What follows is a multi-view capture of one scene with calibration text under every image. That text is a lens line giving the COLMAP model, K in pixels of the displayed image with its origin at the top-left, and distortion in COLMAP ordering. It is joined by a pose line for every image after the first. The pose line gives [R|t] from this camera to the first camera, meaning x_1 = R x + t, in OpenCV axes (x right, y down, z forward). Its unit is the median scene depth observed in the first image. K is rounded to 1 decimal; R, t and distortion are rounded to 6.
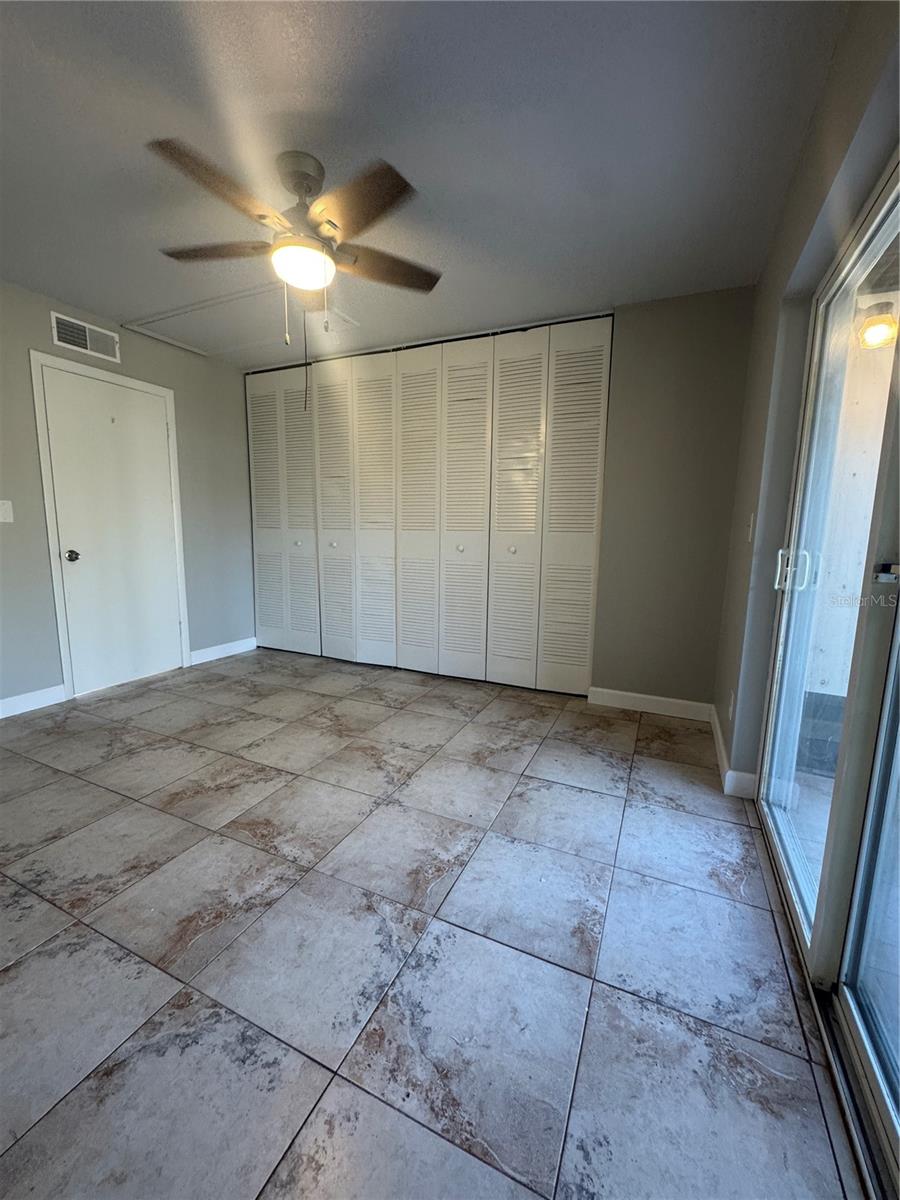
lens RADIAL K [[475.6, 0, 450.0], [0, 475.6, 600.0], [0, 0, 1]] dist [-0.006526, 0.000136]
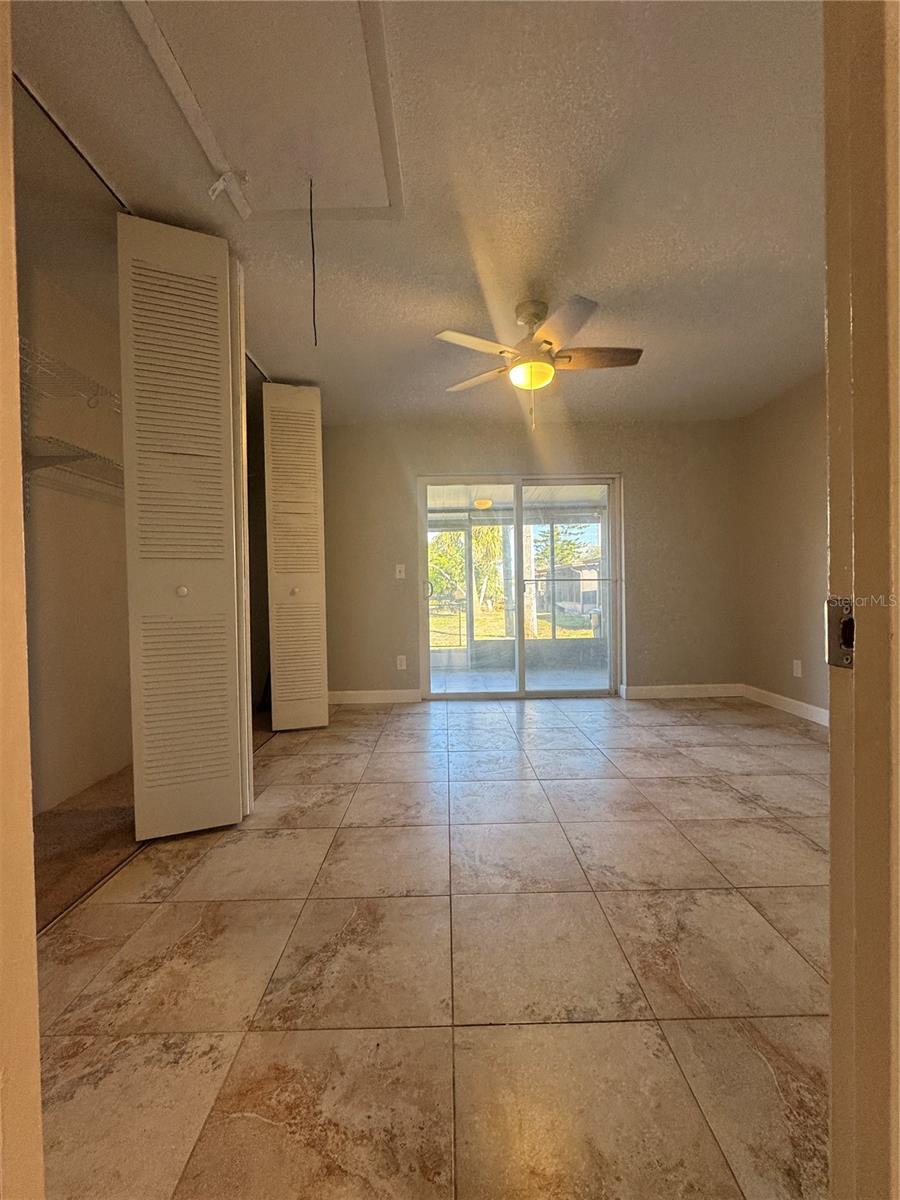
lens RADIAL K [[475.6, 0, 450.0], [0, 475.6, 600.0], [0, 0, 1]] dist [-0.006526, 0.000136]
pose [[-0.419901, -0.025643, 0.907208, -1.013737], [0.139366, 0.985923, 0.092373, -0.148694], [-0.896806, 0.165221, -0.410416, 1.297431]]
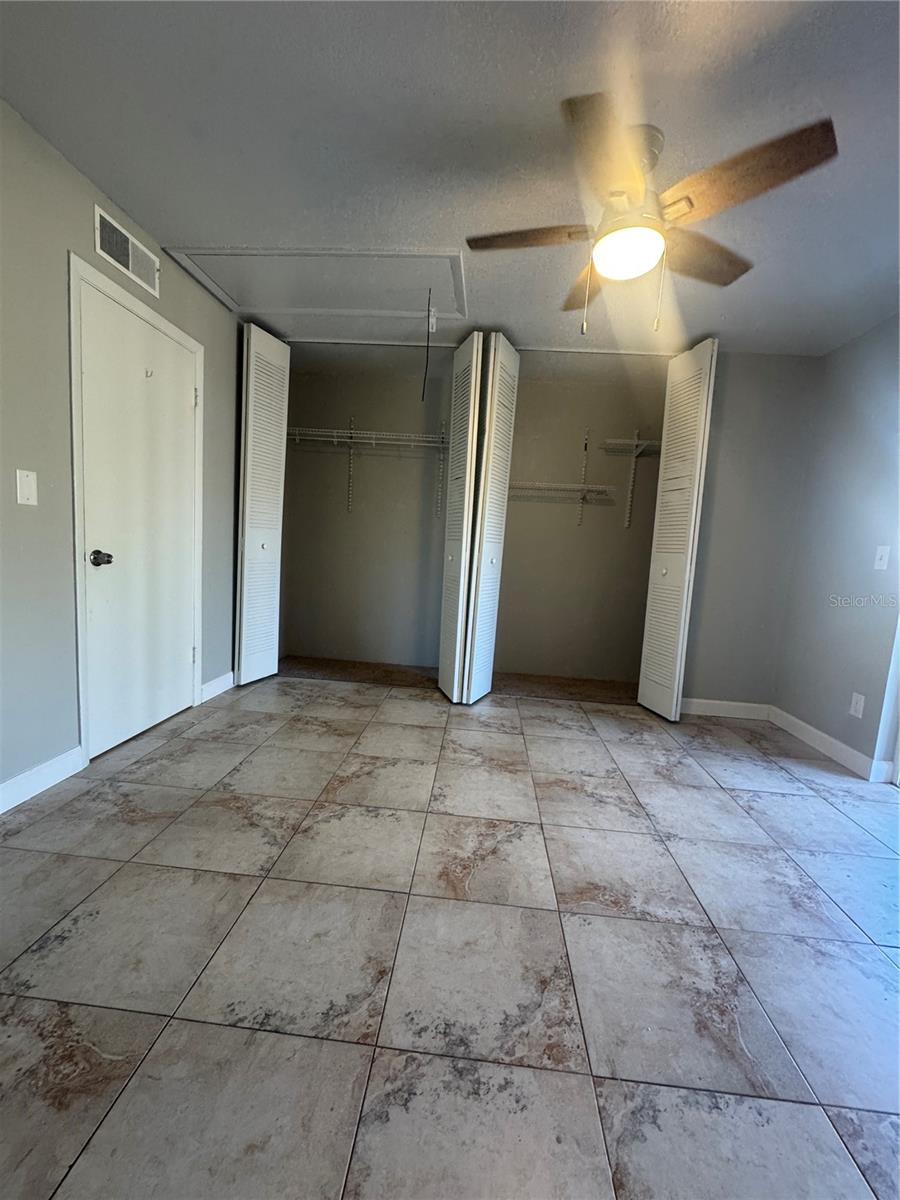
lens RADIAL K [[475.6, 0, 450.0], [0, 475.6, 600.0], [0, 0, 1]] dist [-0.006526, 0.000136]
pose [[0.937813, 0.002181, 0.347135, -0.635973], [0.004862, 0.999800, -0.019418, -0.018349], [-0.347108, 0.019899, 0.937614, 0.196897]]
